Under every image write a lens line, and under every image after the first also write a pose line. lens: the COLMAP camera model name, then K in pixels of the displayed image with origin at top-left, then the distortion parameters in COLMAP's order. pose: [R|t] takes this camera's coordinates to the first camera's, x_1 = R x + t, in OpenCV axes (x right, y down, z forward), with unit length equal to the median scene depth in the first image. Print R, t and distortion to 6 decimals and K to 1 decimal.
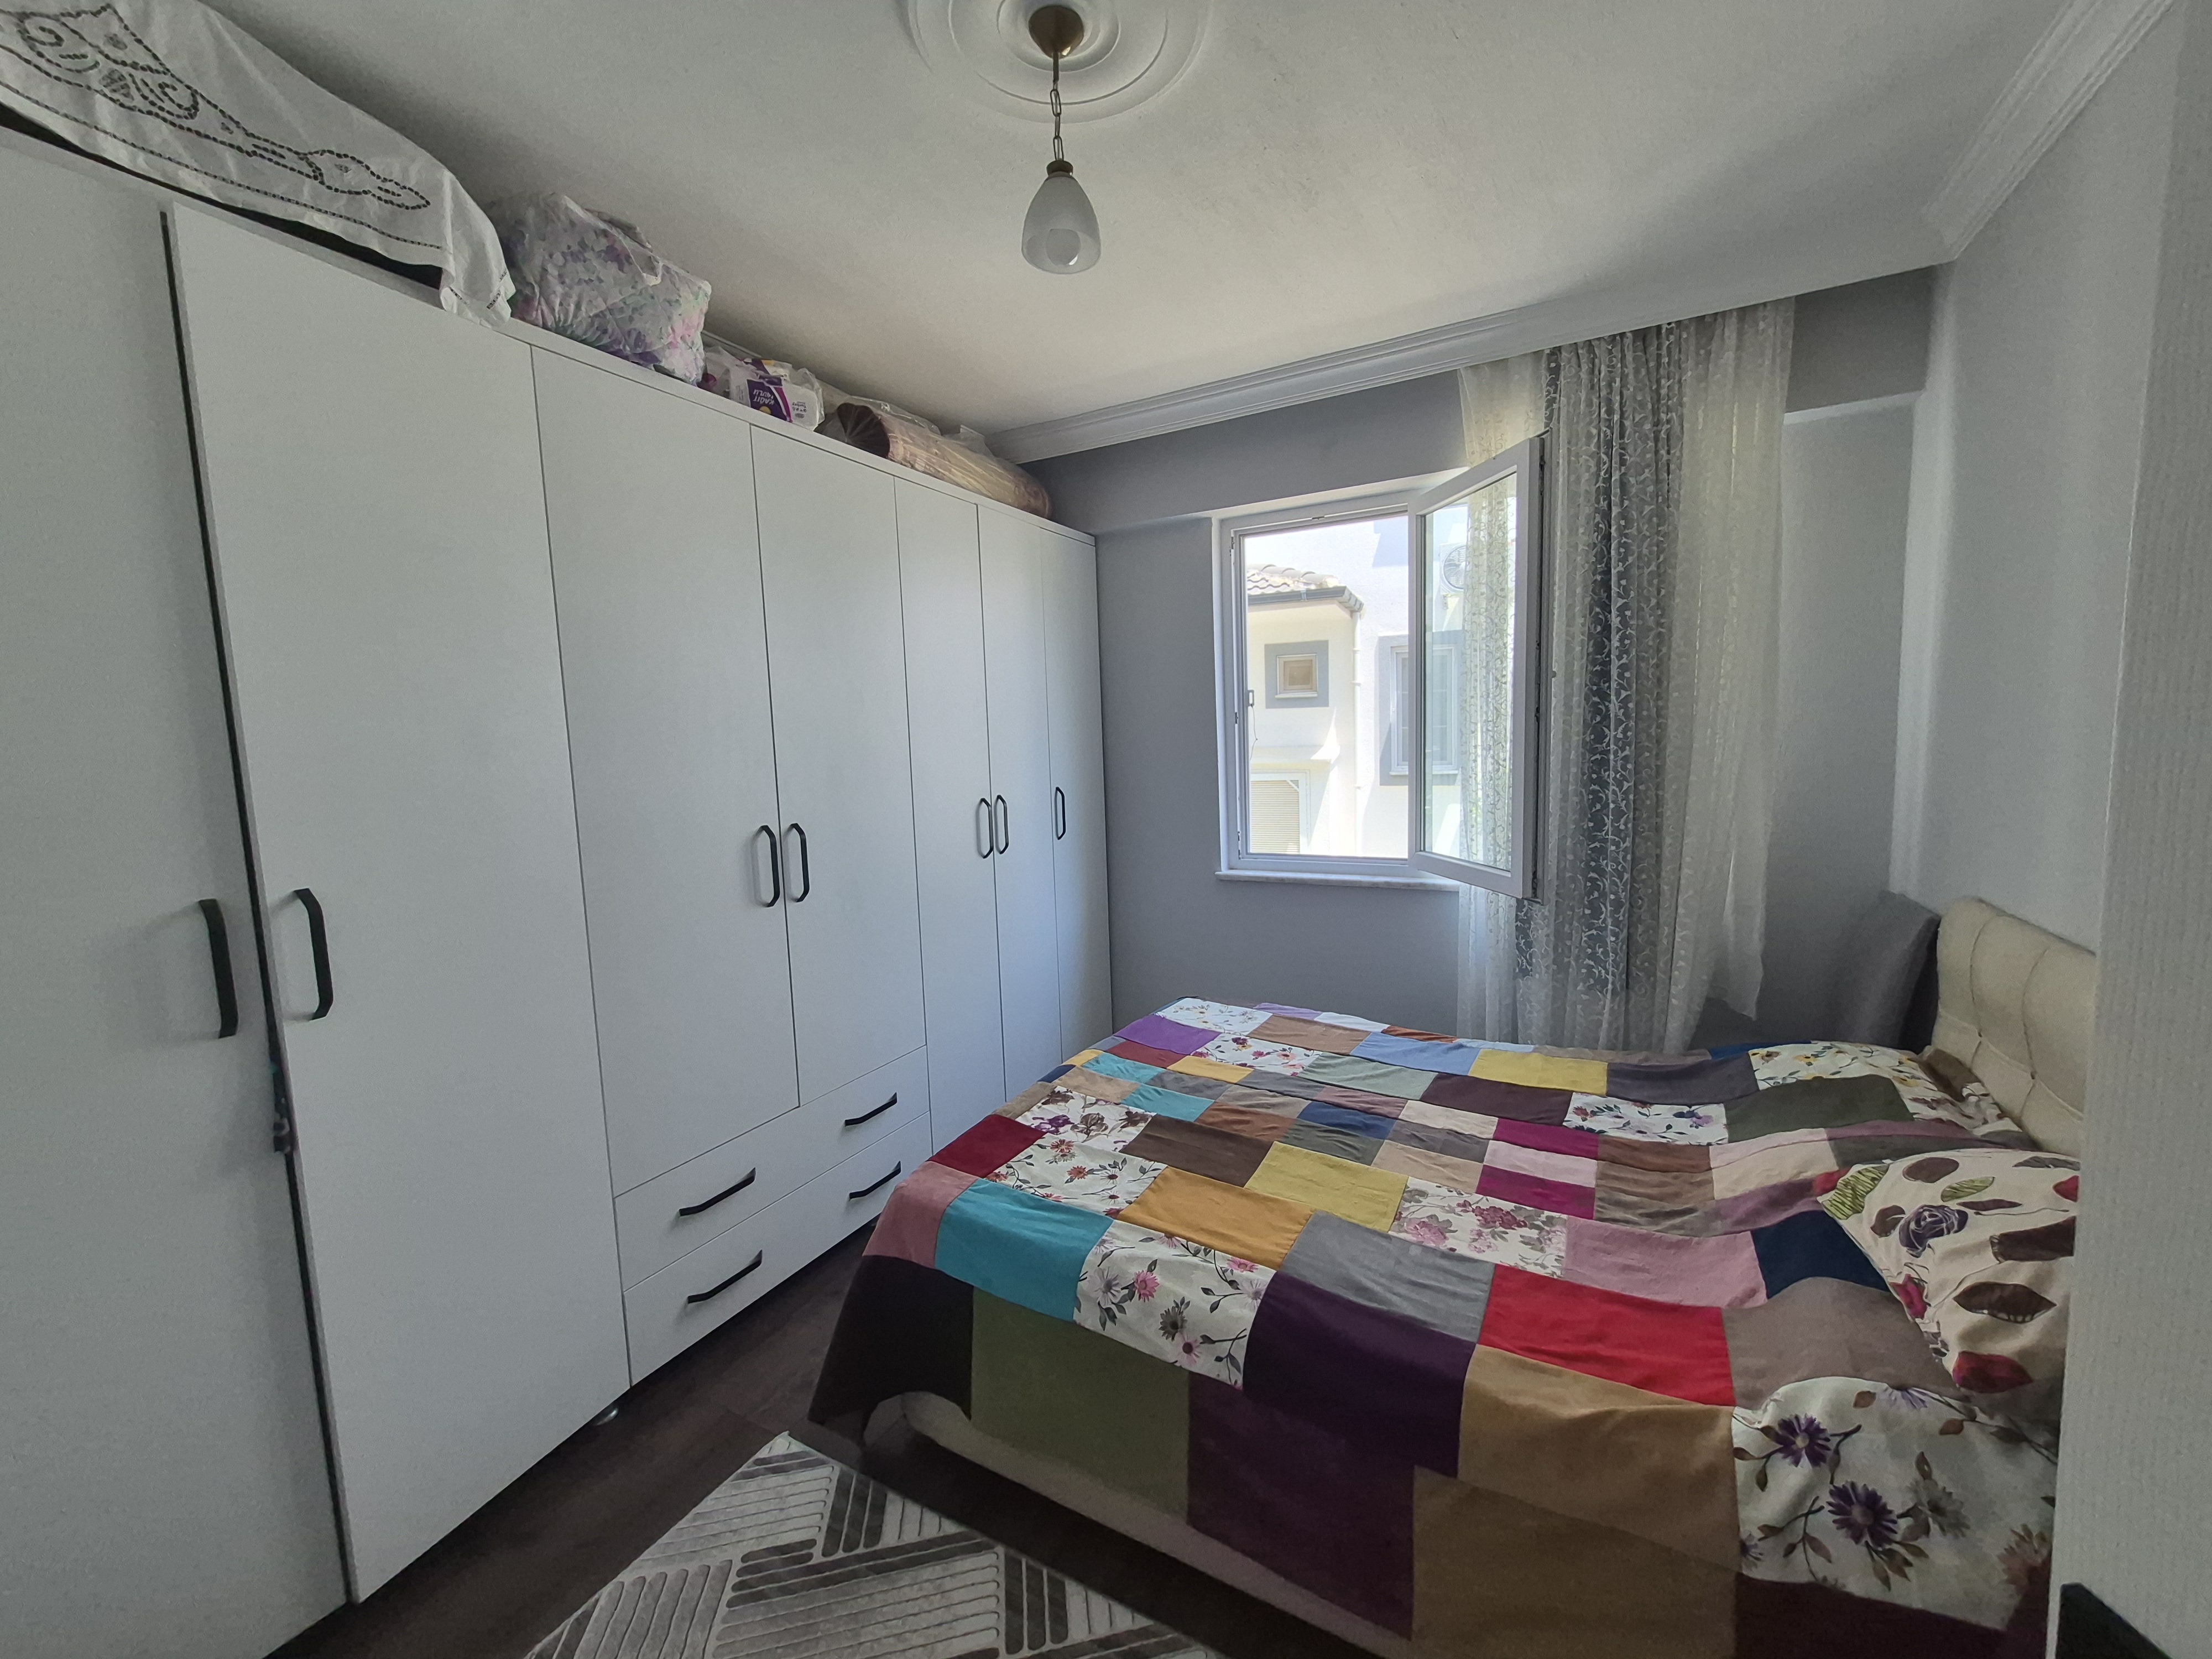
lens RADIAL K [[864.5, 0, 1118.1], [0, 864.5, 826.2], [0, 0, 1]] dist [0.005108, -0.003270]
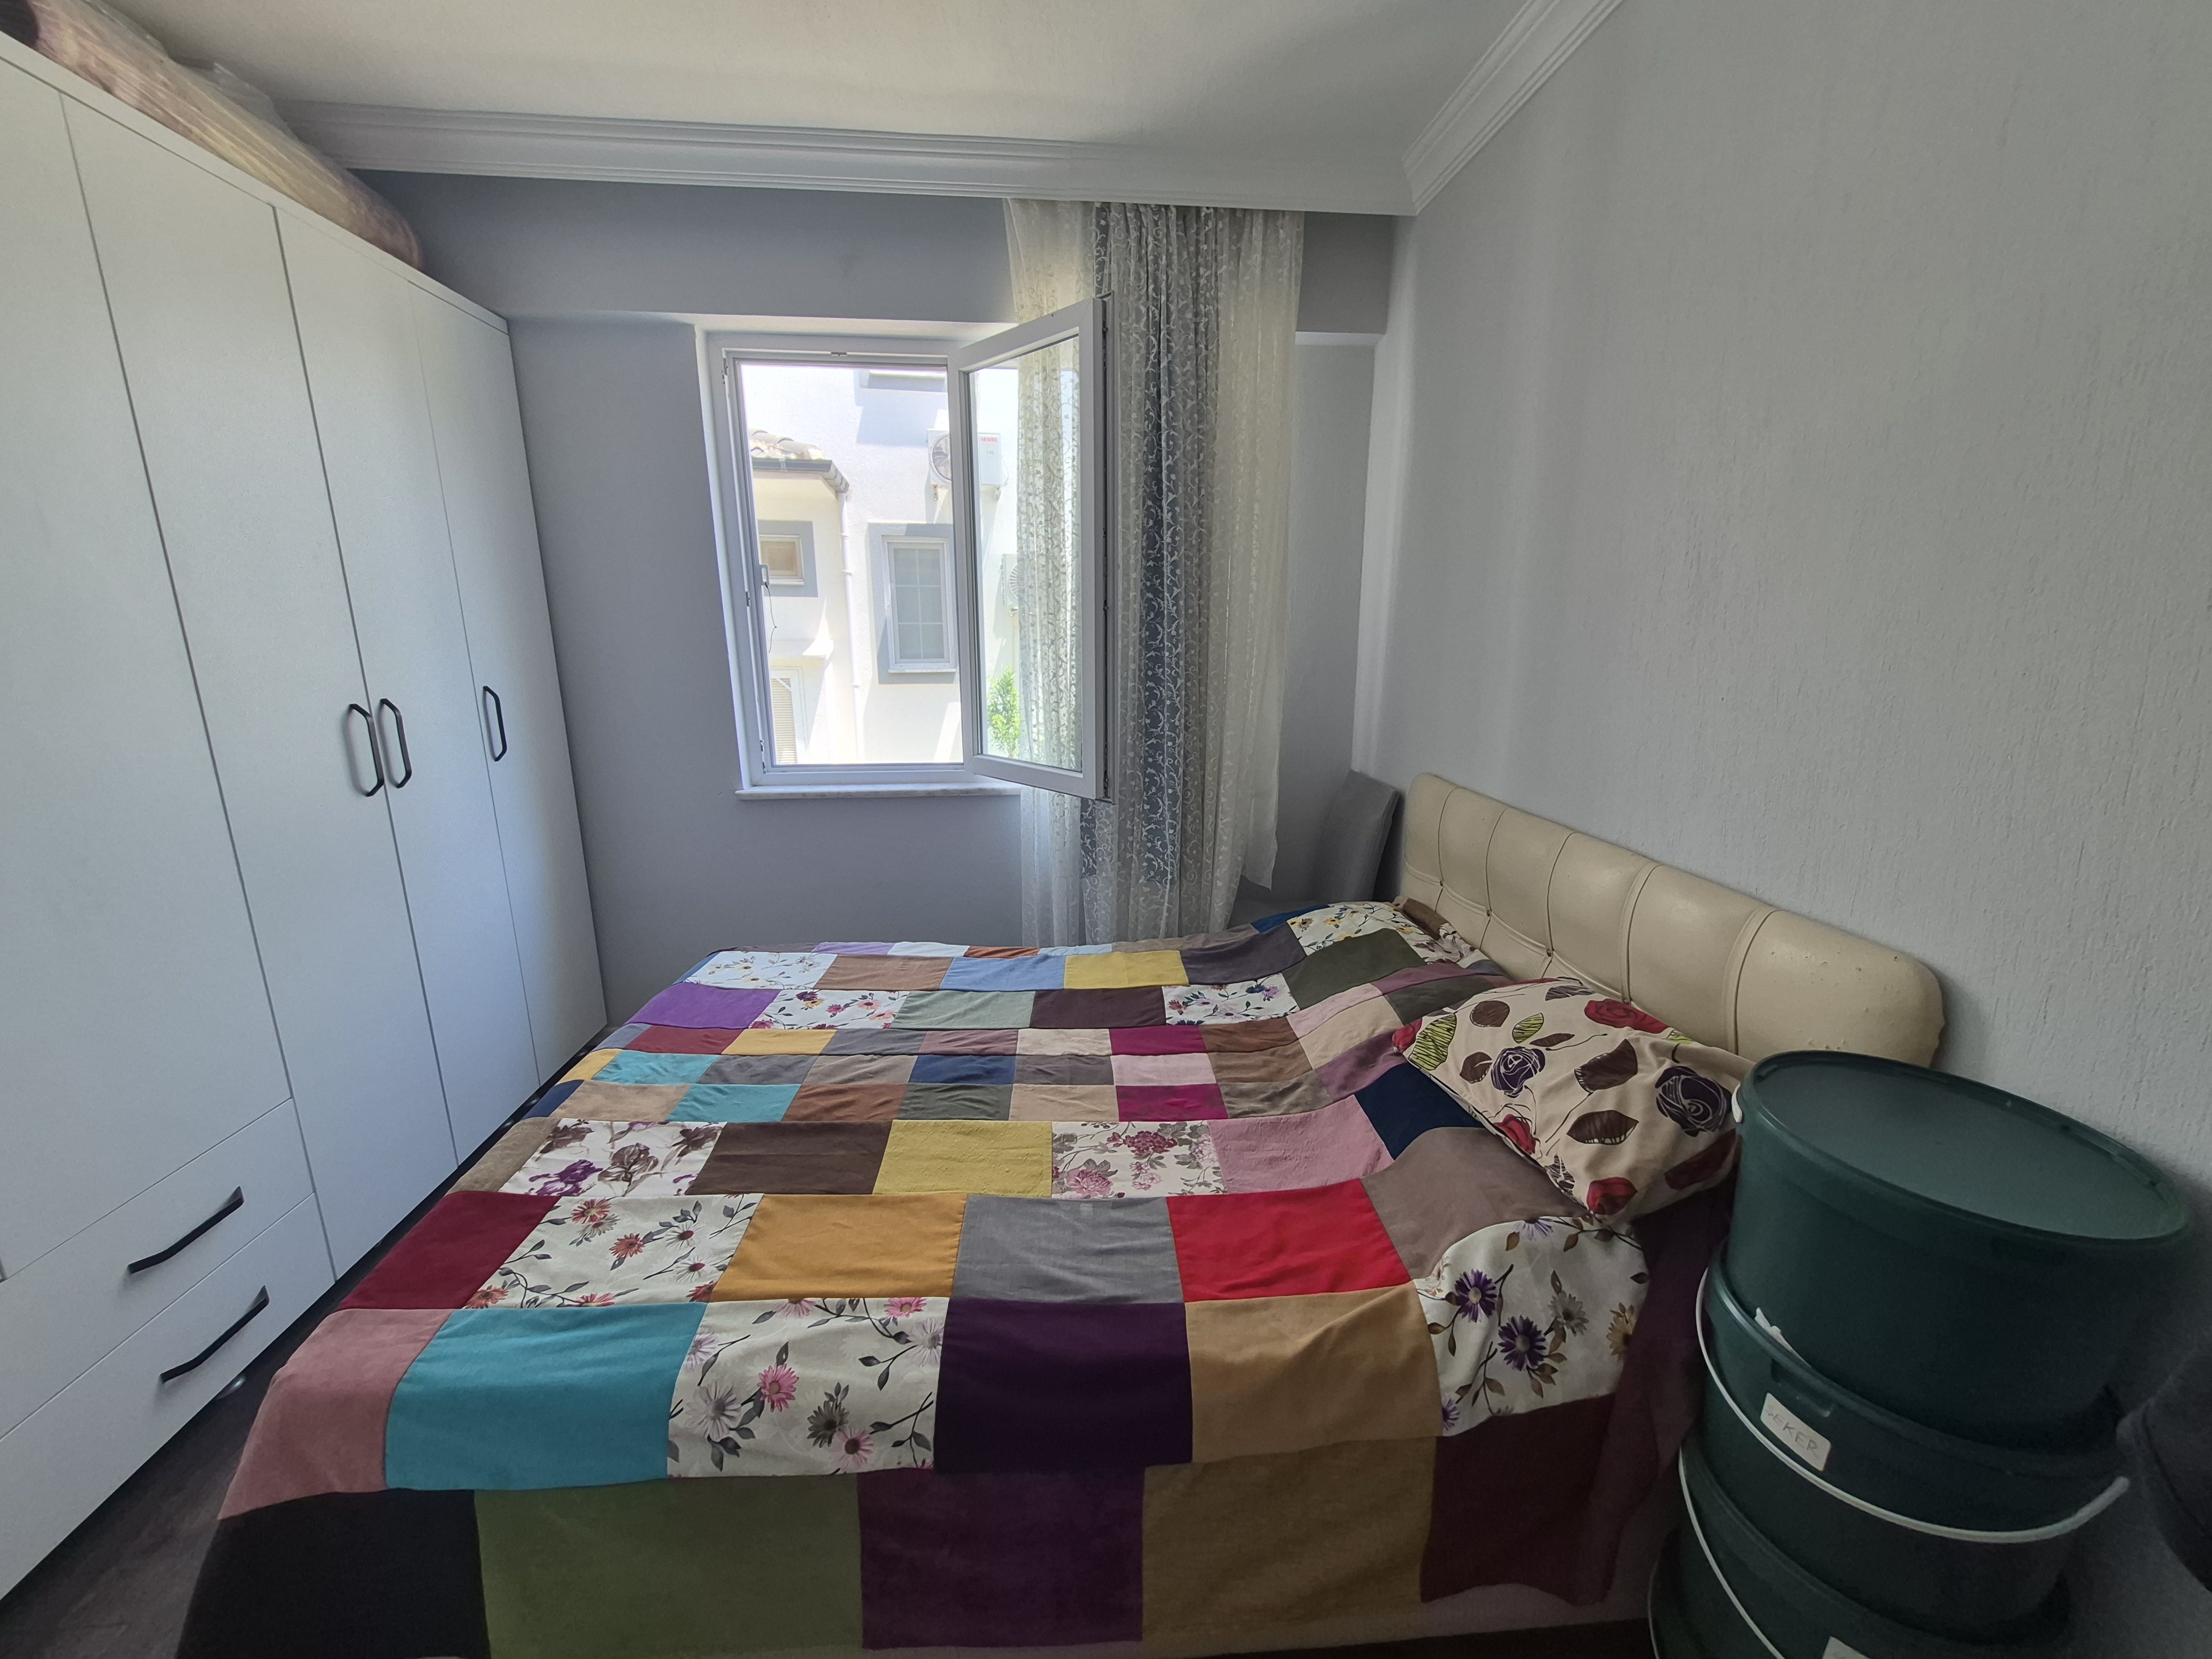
lens RADIAL K [[864.5, 0, 1118.1], [0, 864.5, 826.2], [0, 0, 1]] dist [0.005108, -0.003270]
pose [[0.833272, -0.091636, 0.545215, -0.055511], [0.028075, 0.991909, 0.123805, -0.007952], [-0.552149, -0.087856, 0.829103, 0.194119]]
